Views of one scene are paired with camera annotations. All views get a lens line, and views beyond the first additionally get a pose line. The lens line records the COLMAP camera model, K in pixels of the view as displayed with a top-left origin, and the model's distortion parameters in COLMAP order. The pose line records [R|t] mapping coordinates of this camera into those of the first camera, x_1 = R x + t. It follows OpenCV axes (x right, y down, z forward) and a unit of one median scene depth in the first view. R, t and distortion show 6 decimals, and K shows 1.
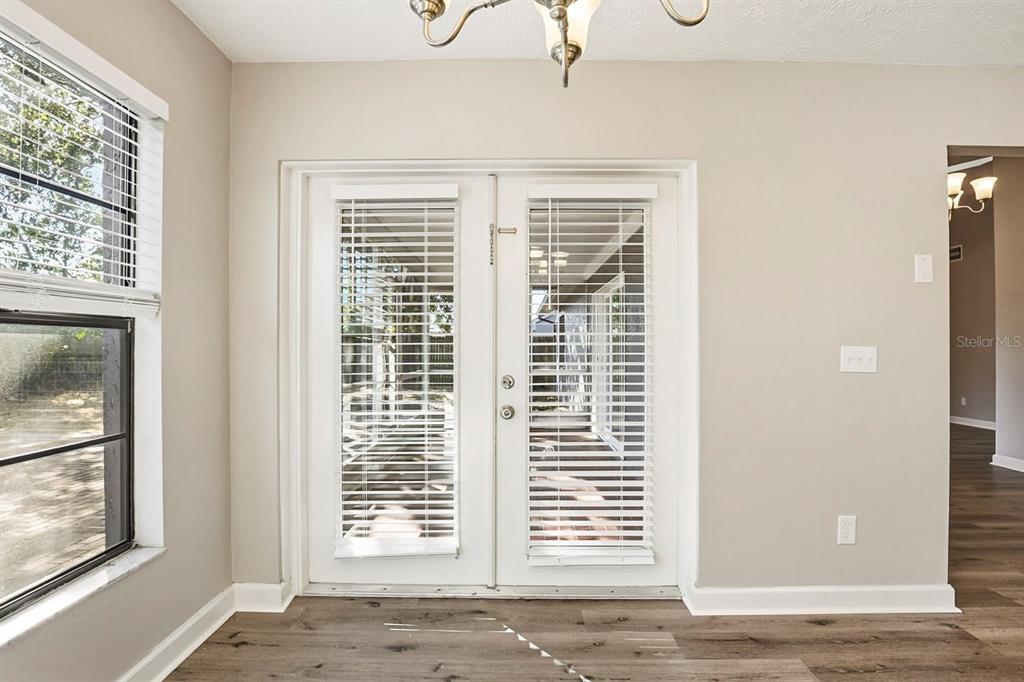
lens RADIAL K [[502.4, 0, 514.7], [0, 502.4, 347.3], [0, 0, 1]] dist [-0.029088, 0.000557]
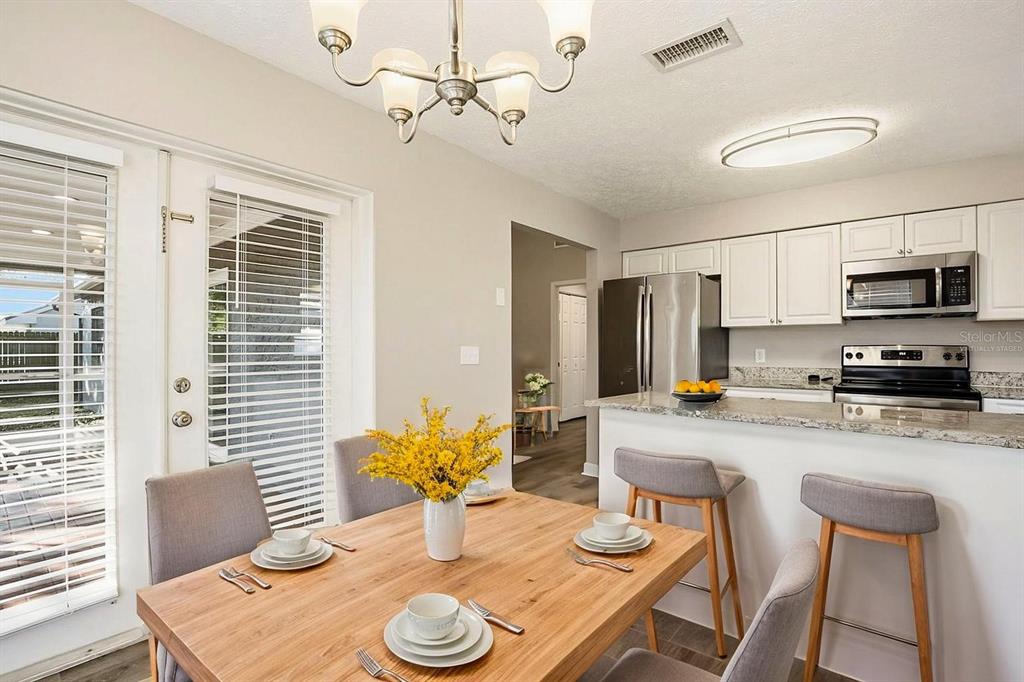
lens RADIAL K [[476.2, 0, 511.5], [0, 476.2, 347.3], [0, 0, 1]] dist [-0.022460, 0.000467]
pose [[0.639409, 0.000967, 0.768866, -0.308162], [0.000008, 0.999999, -0.001265, 0.002028], [-0.768867, 0.000815, 0.639408, 0.006762]]
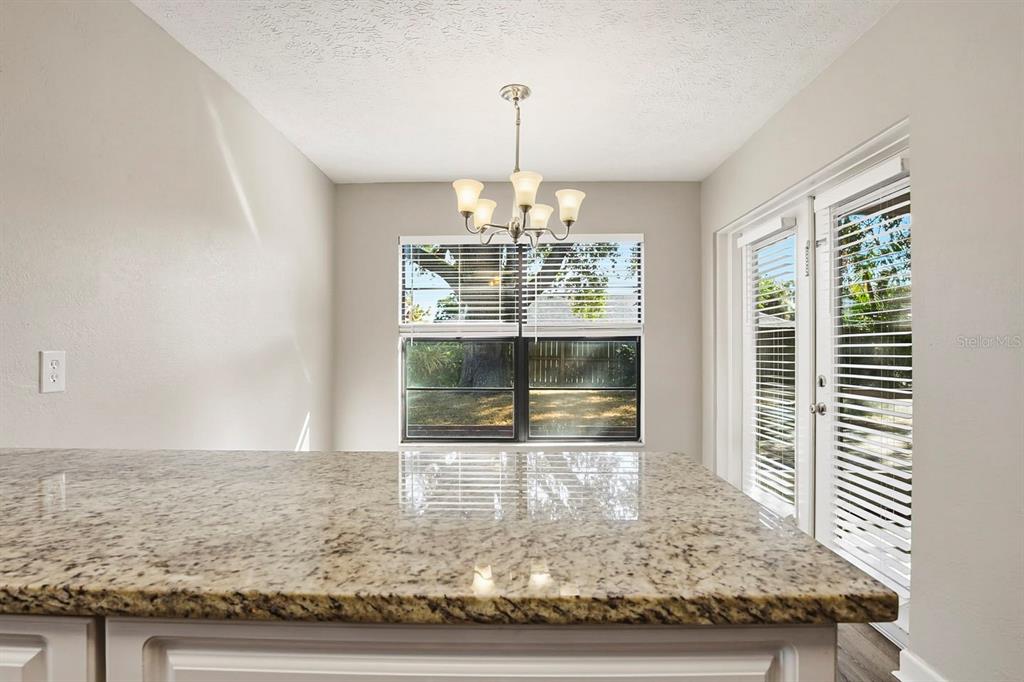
lens RADIAL K [[476.2, 0, 511.5], [0, 476.2, 347.3], [0, 0, 1]] dist [-0.022460, 0.000467]
pose [[-0.007271, -0.005198, -0.999960, 1.087630], [-0.000240, 0.999986, -0.005197, 0.000576], [0.999974, 0.000202, -0.007272, 0.361759]]
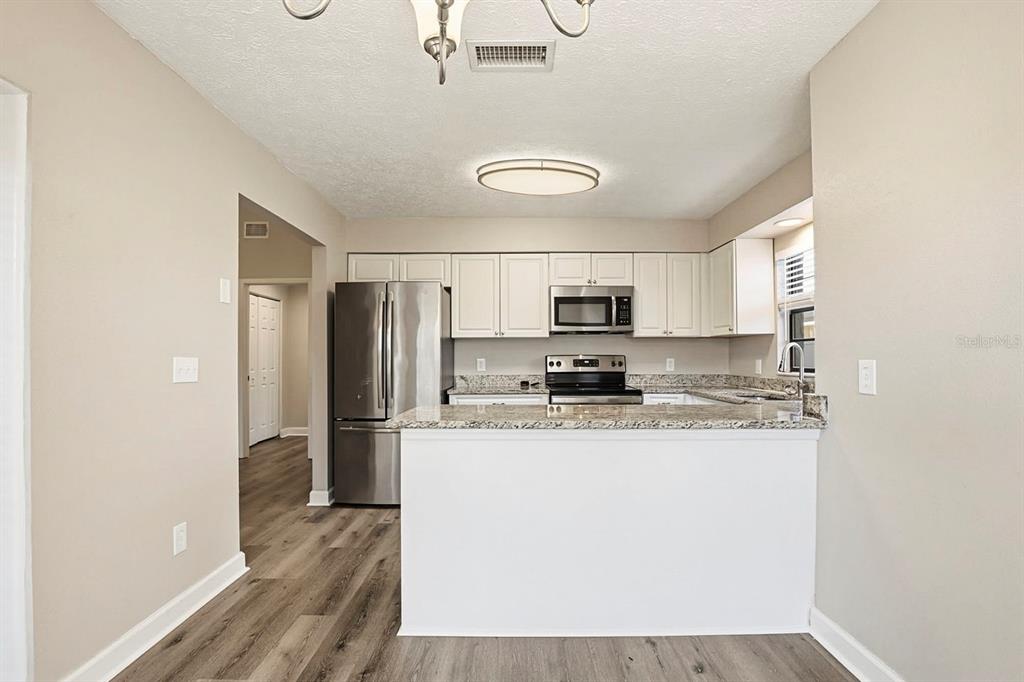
lens RADIAL K [[476.9, 0, 508.8], [0, 476.9, 354.2], [0, 0, 1]] dist [-0.016695, 0.000451]
pose [[0.006228, 0.006944, 0.999957, -0.293102], [0.003484, 0.999970, -0.006965, 0.001487], [-0.999975, 0.003528, 0.006203, 0.316819]]
